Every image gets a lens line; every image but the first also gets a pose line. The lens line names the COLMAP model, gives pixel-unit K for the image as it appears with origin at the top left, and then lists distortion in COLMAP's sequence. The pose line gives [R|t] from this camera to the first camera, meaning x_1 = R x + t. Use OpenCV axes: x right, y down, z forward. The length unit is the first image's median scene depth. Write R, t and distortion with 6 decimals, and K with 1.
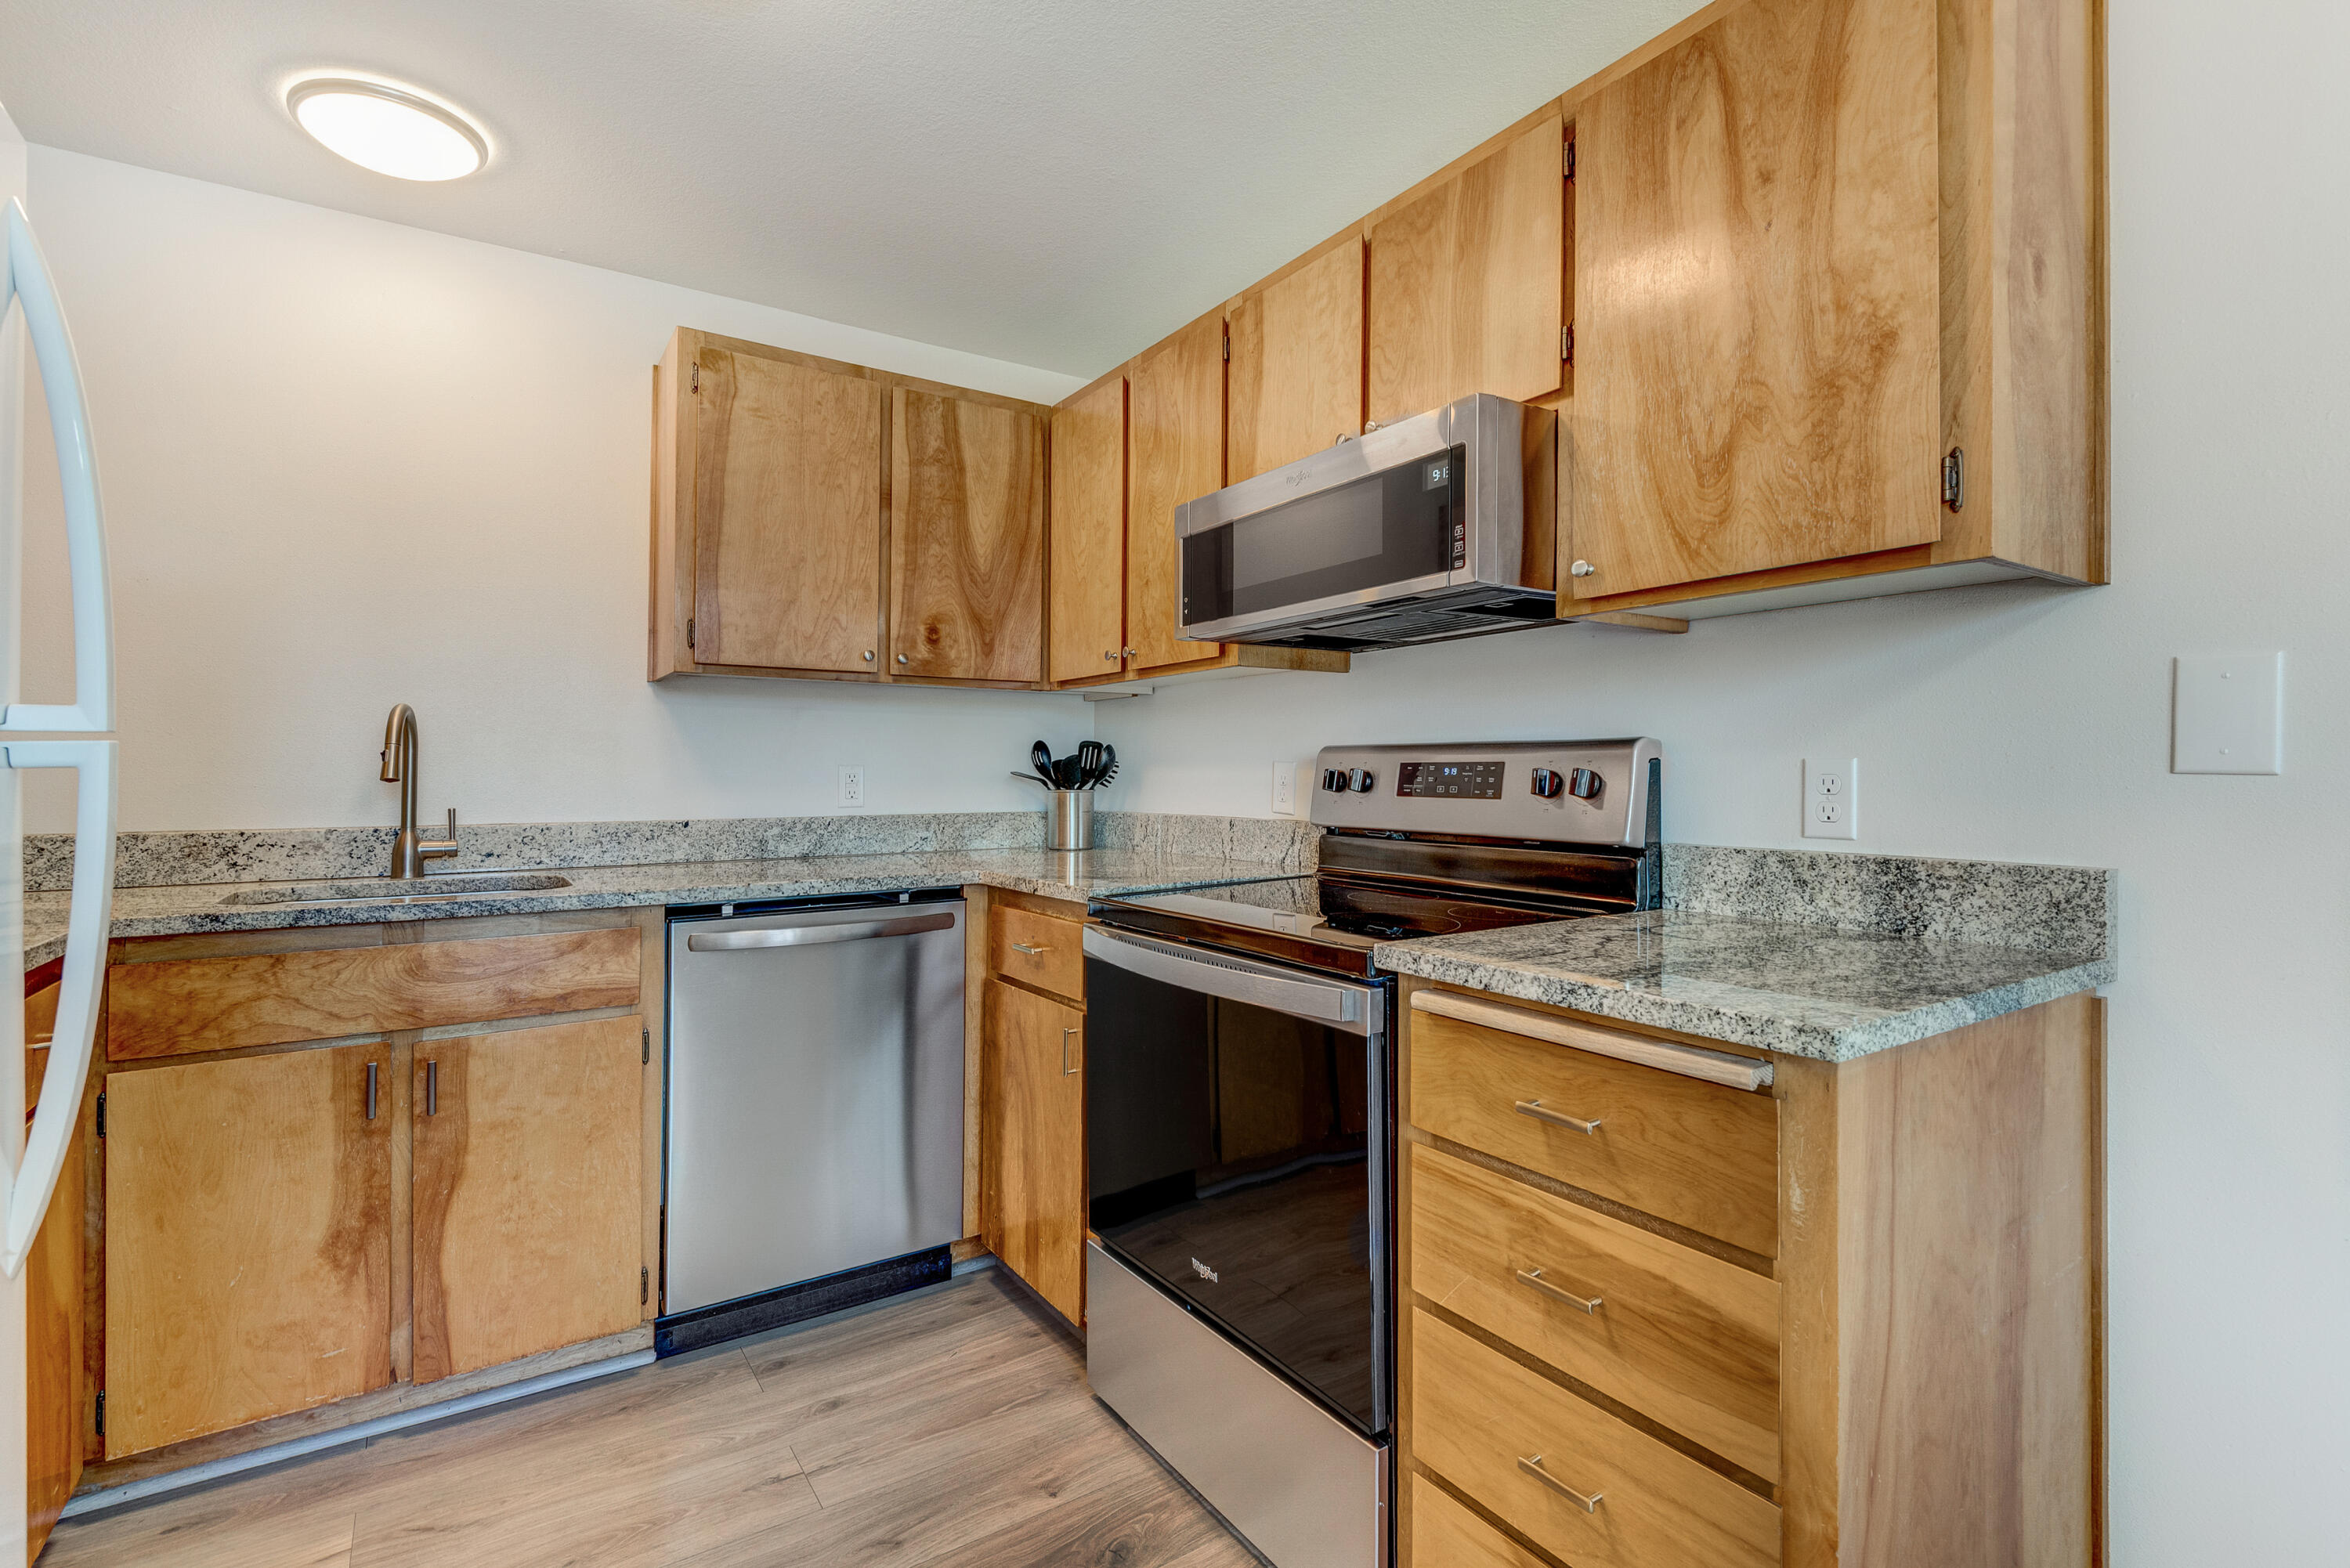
lens RADIAL K [[1086.7, 0, 1195.9], [0, 1086.7, 760.1], [0, 0, 1]] dist [0.005085, -0.004142]
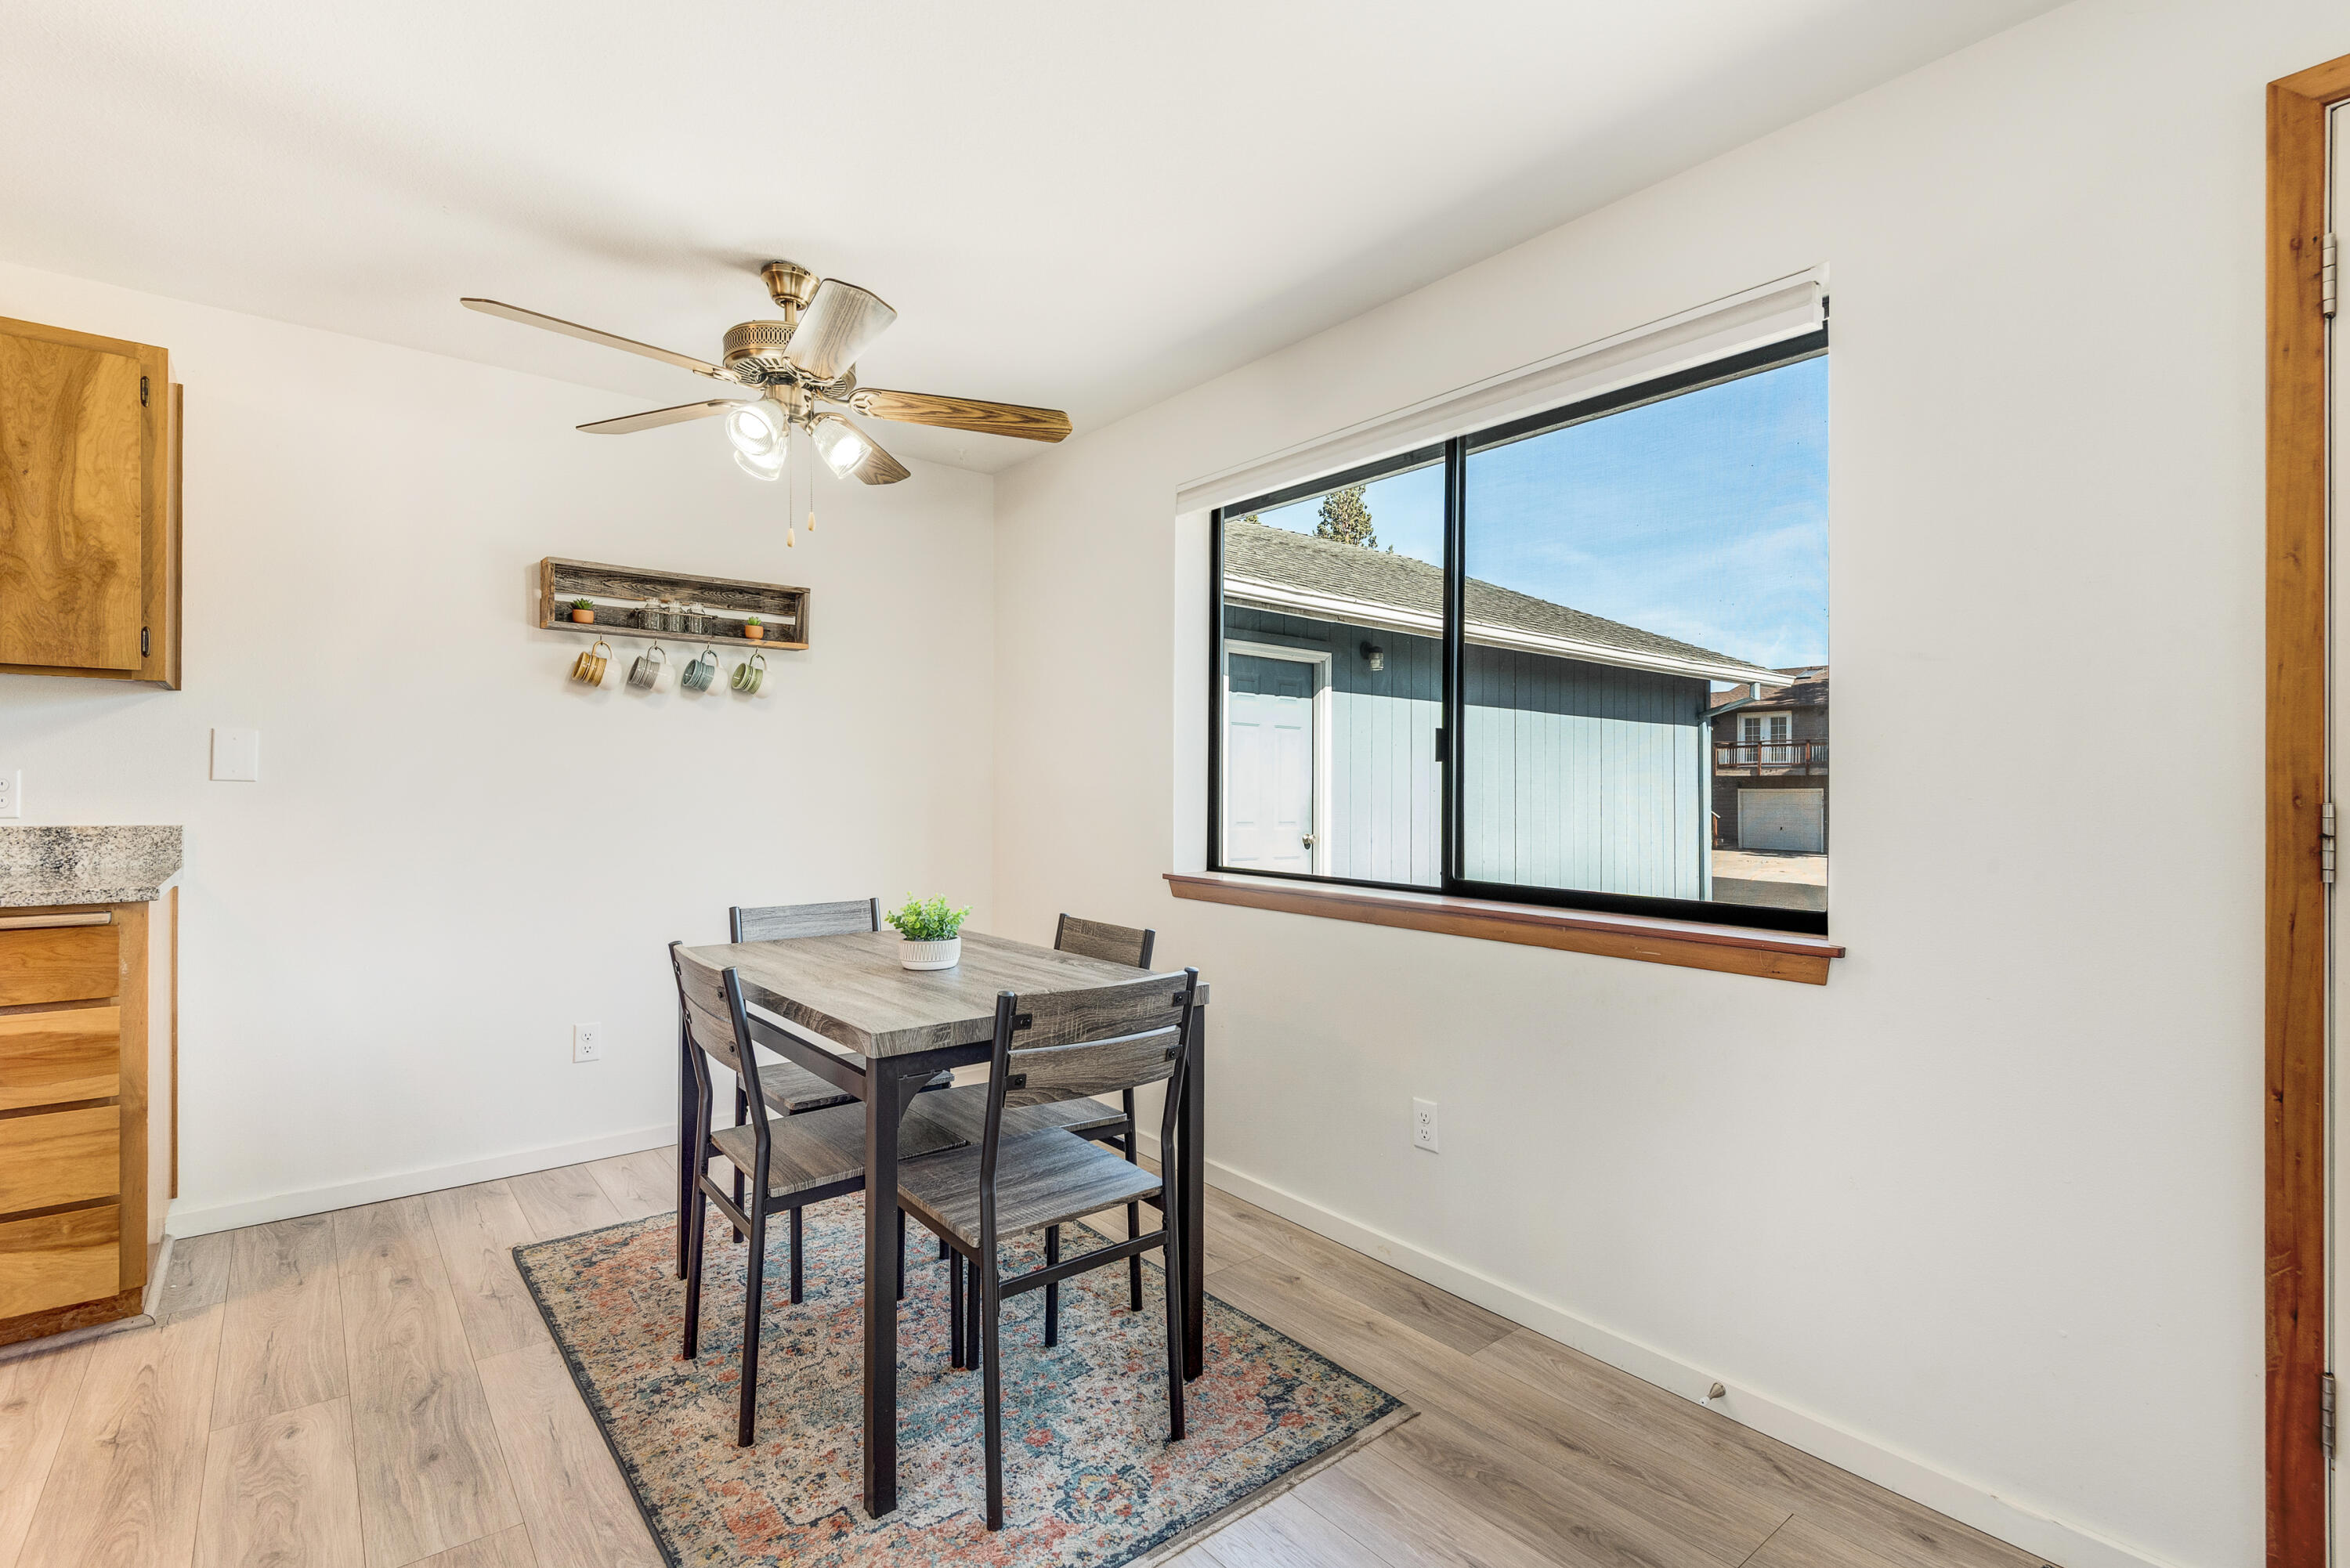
lens RADIAL K [[1086.7, 0, 1174.5], [0, 1086.7, 797.4], [0, 0, 1]] dist [0.005085, -0.004142]
pose [[-0.097565, -0.008719, 0.995191, -1.511027], [-0.020296, 0.999771, 0.006769, -0.008219], [-0.995022, -0.019538, -0.097719, -0.745998]]
